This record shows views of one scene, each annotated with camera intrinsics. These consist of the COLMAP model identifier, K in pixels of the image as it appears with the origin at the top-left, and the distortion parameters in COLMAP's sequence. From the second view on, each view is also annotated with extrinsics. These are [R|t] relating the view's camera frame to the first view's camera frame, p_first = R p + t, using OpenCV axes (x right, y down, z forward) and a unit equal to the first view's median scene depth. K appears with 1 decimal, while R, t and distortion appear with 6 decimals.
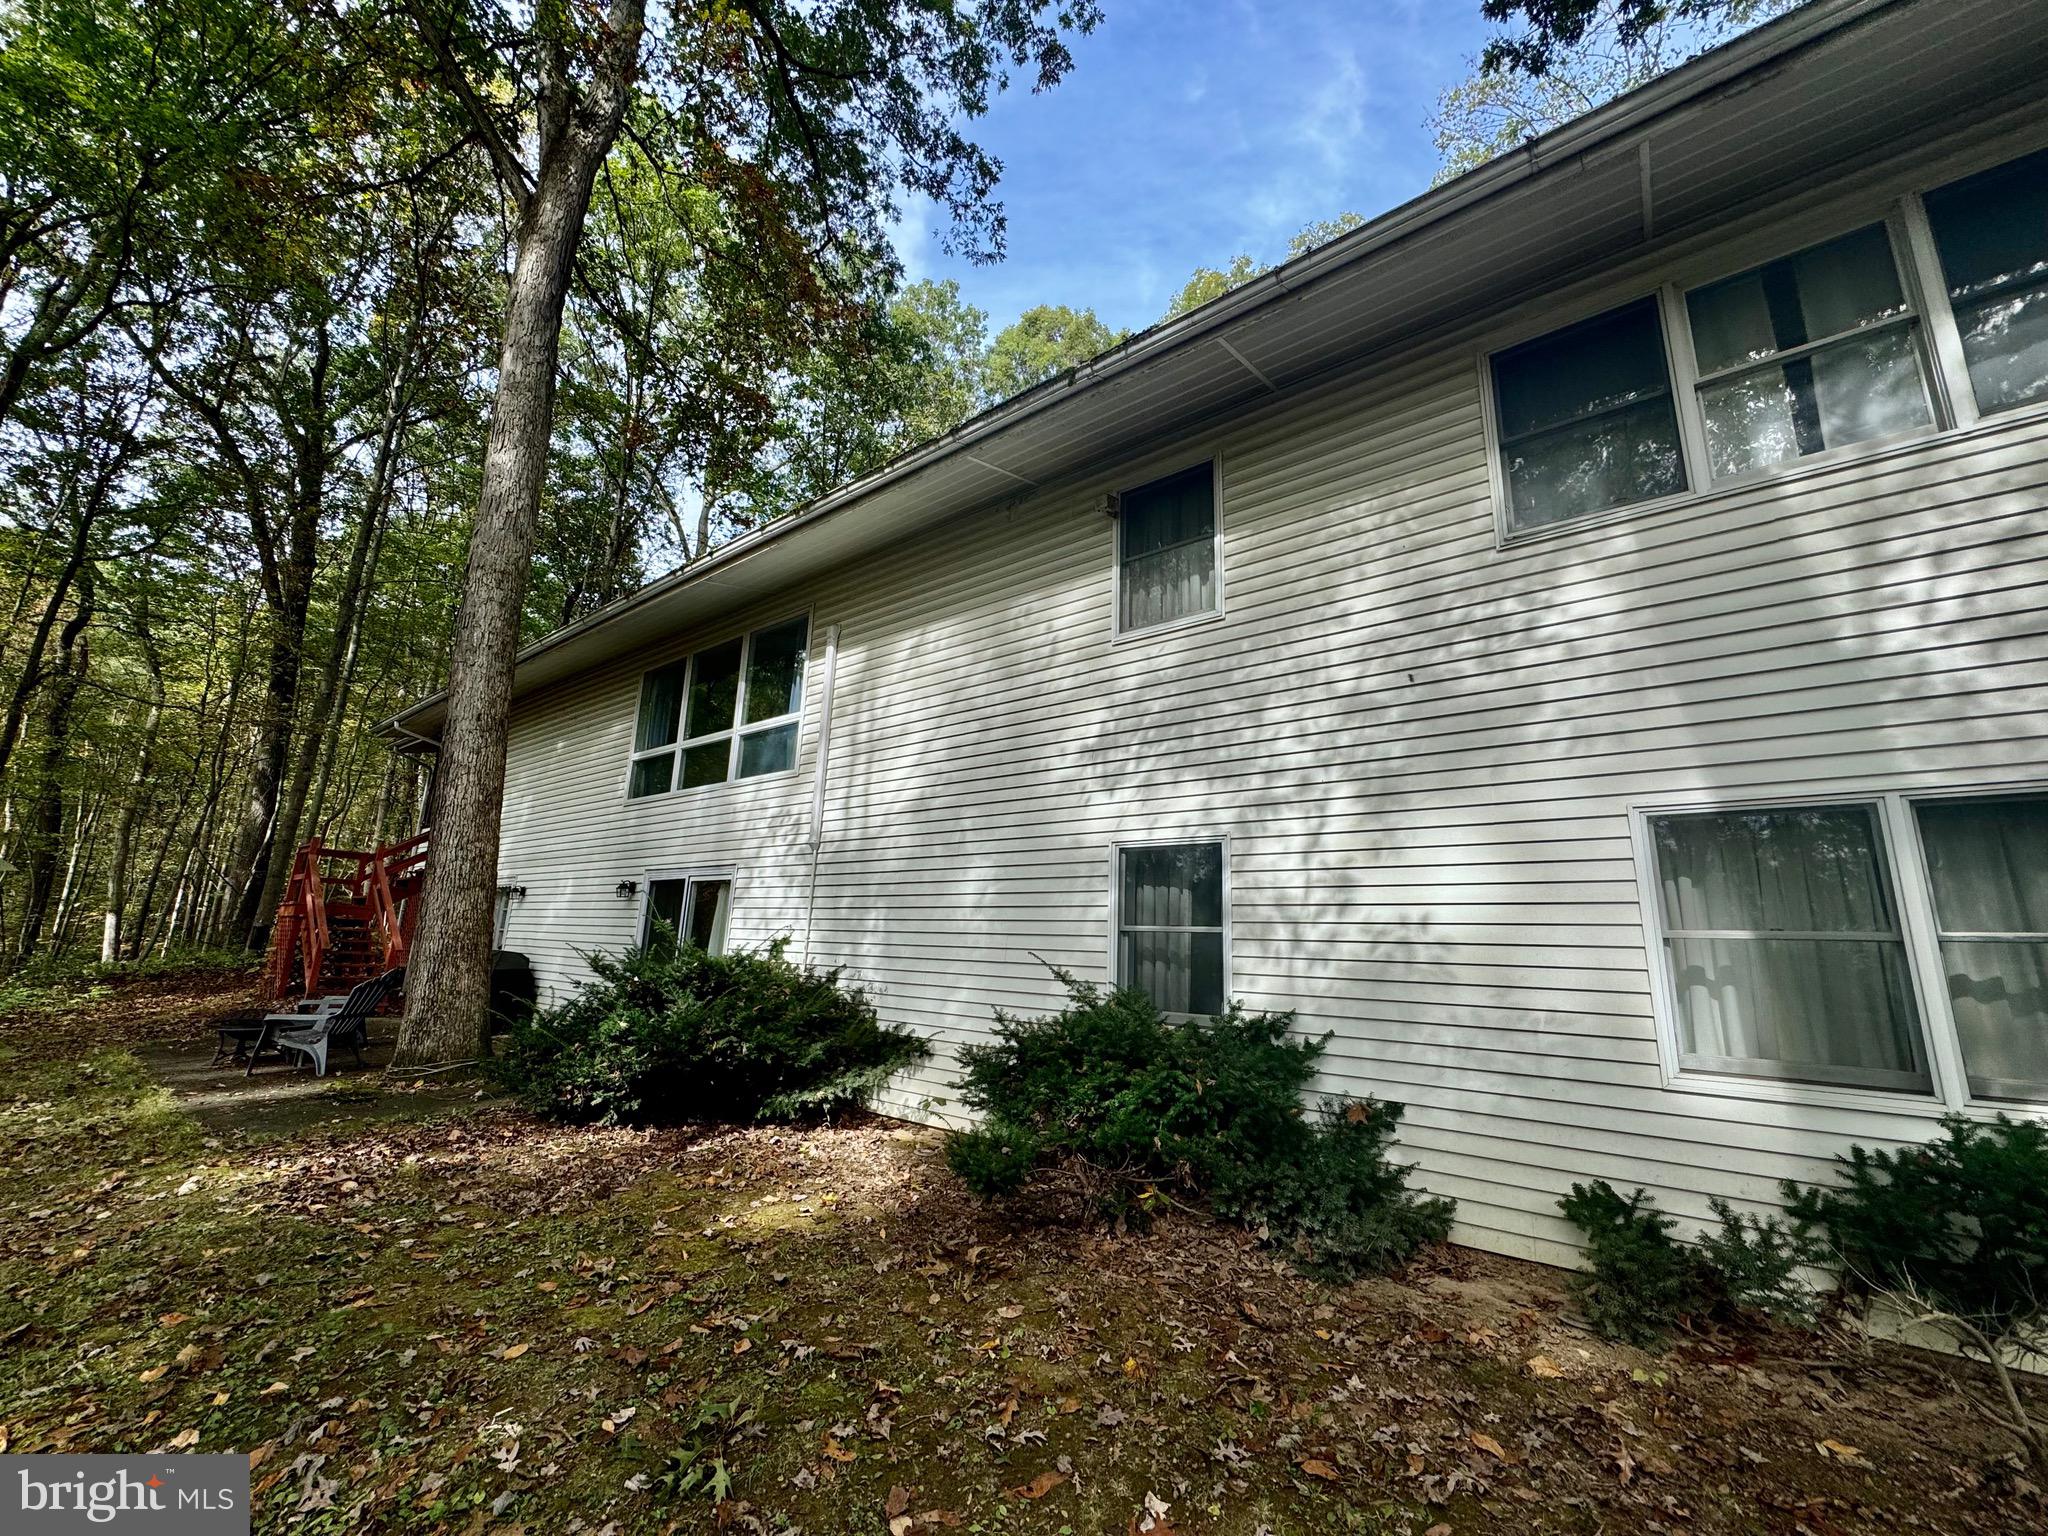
lens RADIAL K [[814.7, 0, 1024.0], [0, 814.7, 768.0], [0, 0, 1]] dist [-0.001424, -0.000100]
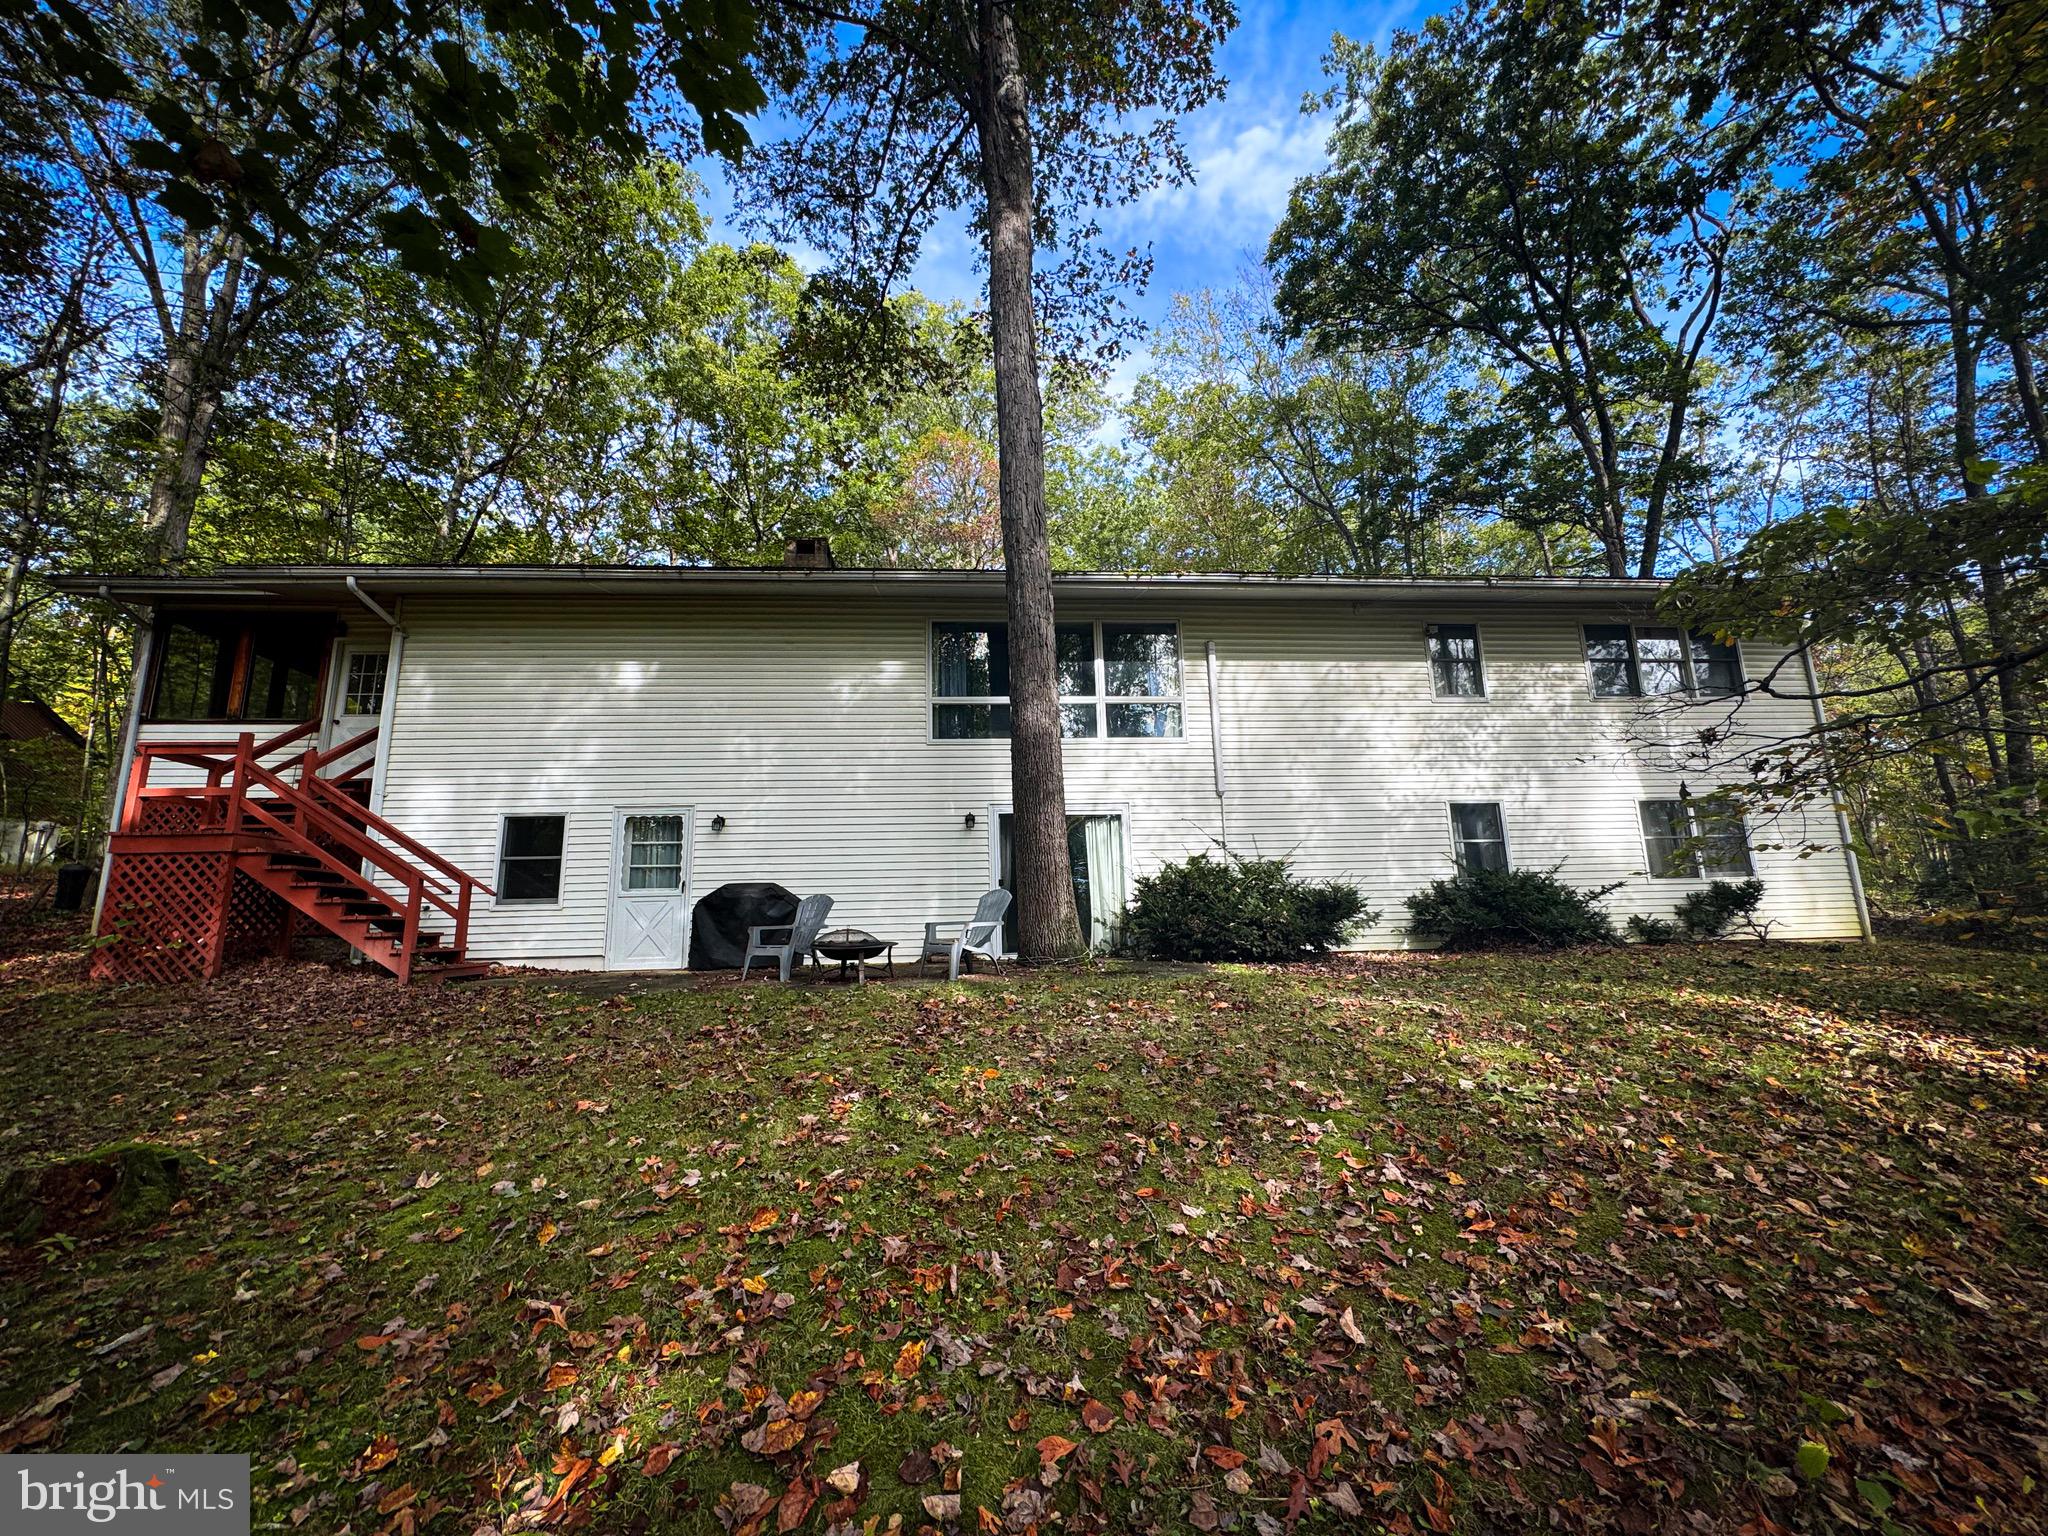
lens RADIAL K [[814.7, 0, 1024.0], [0, 814.7, 768.0], [0, 0, 1]] dist [-0.001424, -0.000100]
pose [[0.724971, 0.082630, 0.683805, -2.141101], [-0.100924, 0.994806, -0.013211, 0.148602], [-0.681346, -0.059434, 0.729545, 0.227014]]
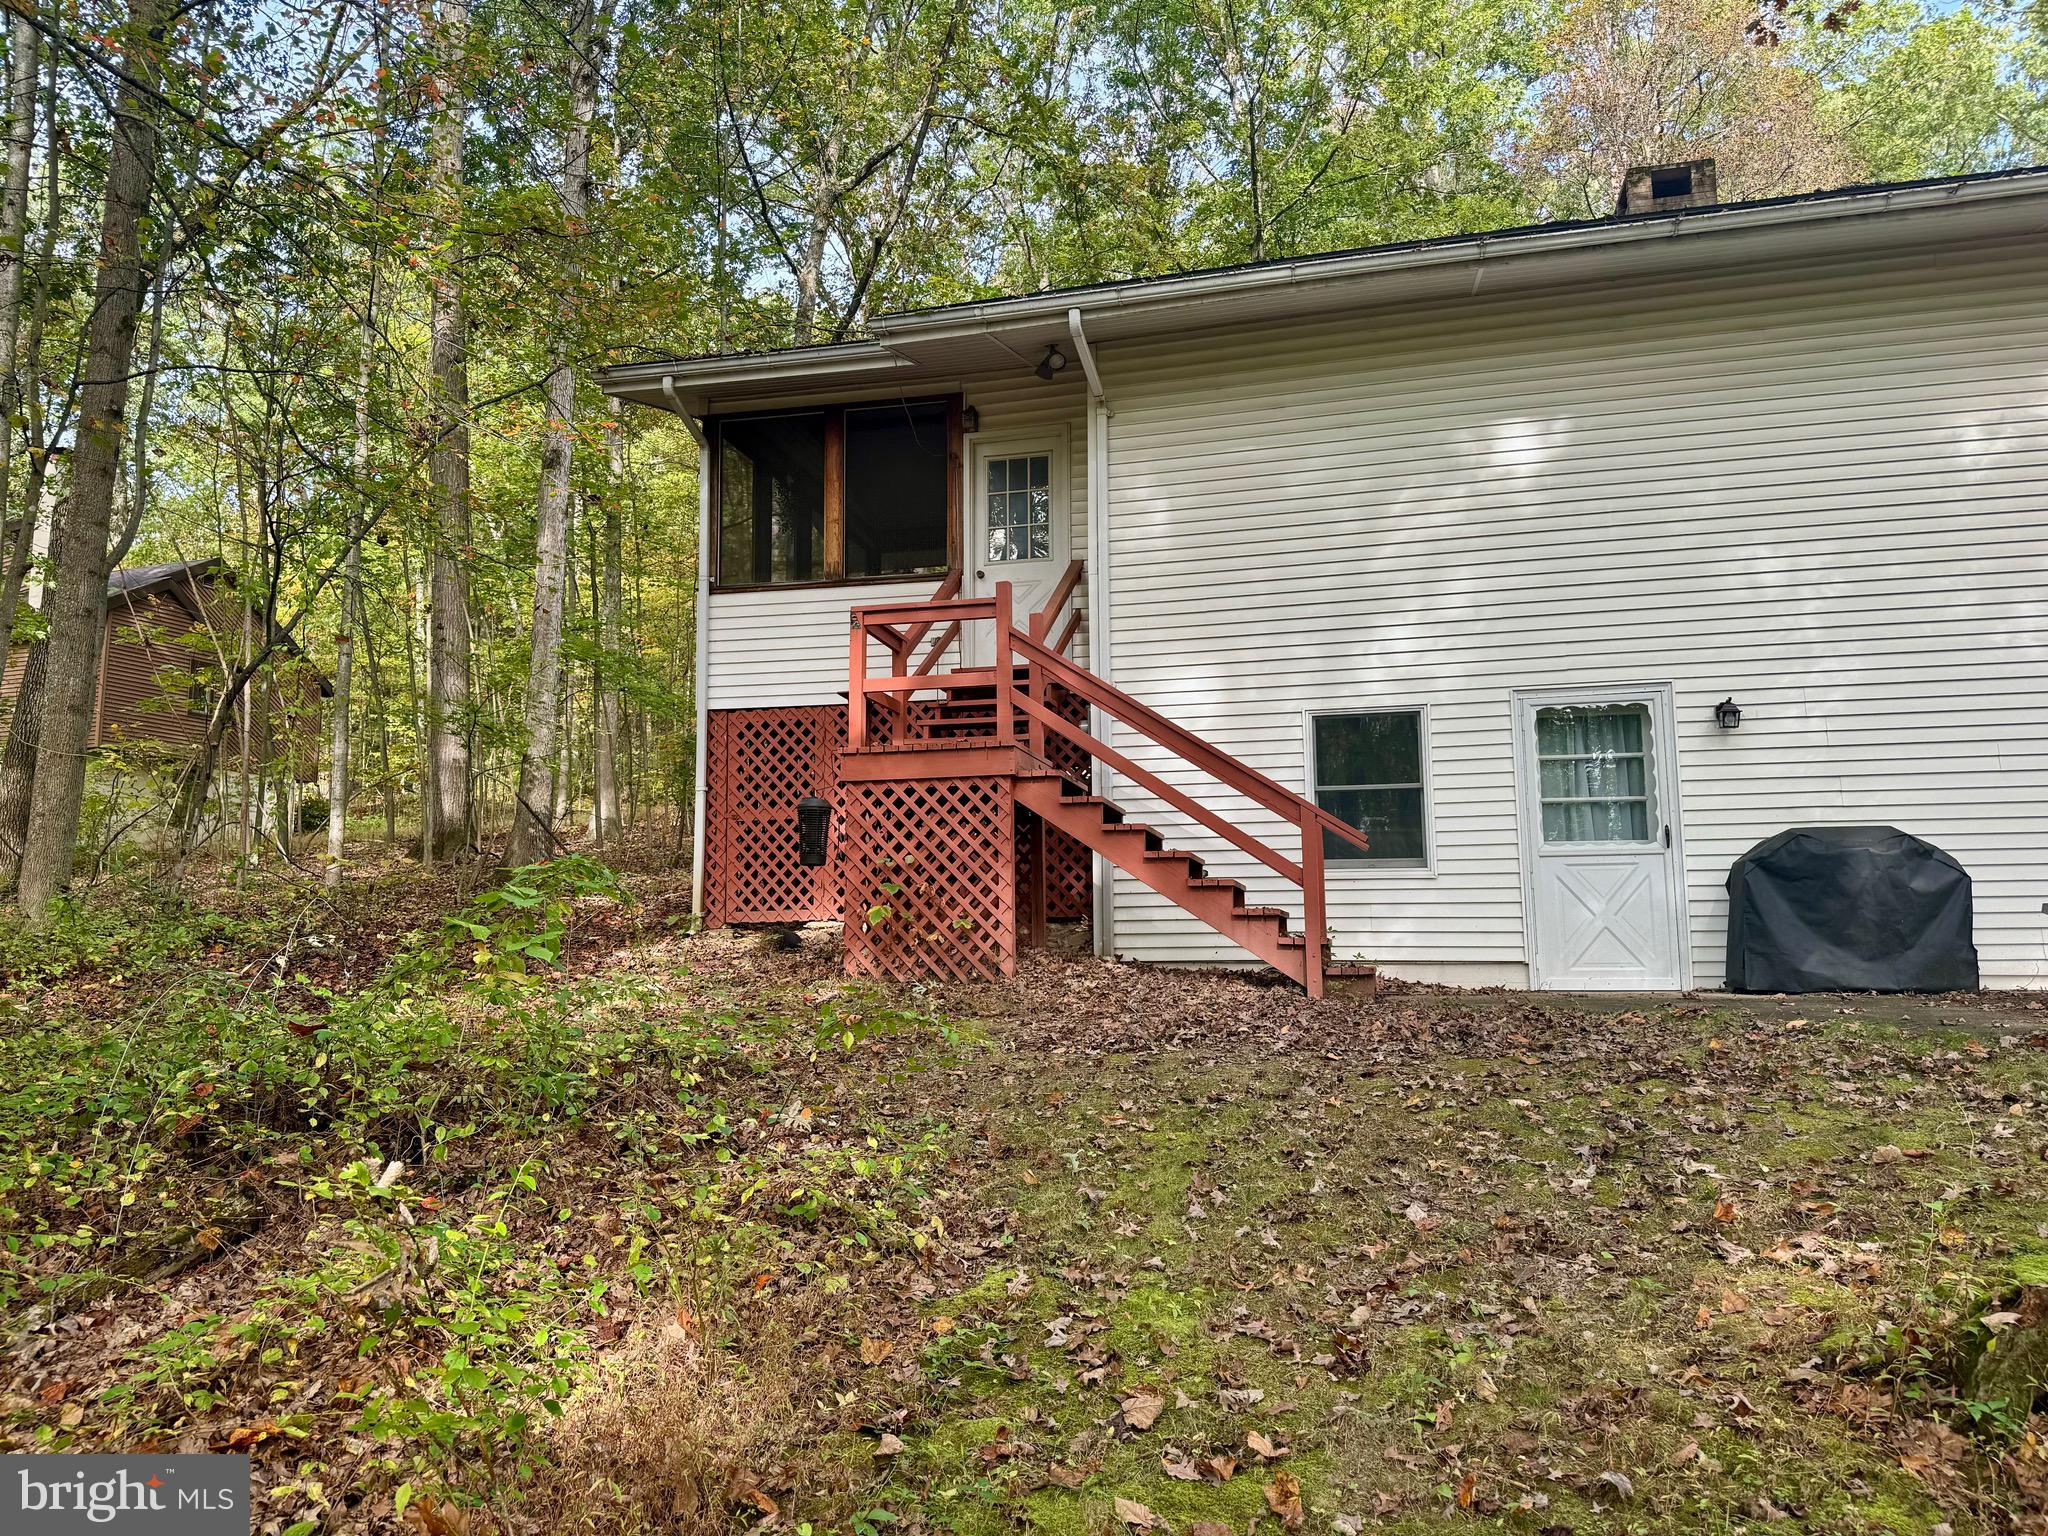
lens RADIAL K [[1431.4, 0, 1024.0], [0, 1431.4, 768.0], [0, 0, 1]] dist [0.109673, -0.153467]
pose [[0.906214, 0.018299, 0.422423, -2.875591], [-0.056571, 0.995328, 0.078243, 0.303625], [-0.419018, -0.094802, 0.903015, 0.879480]]
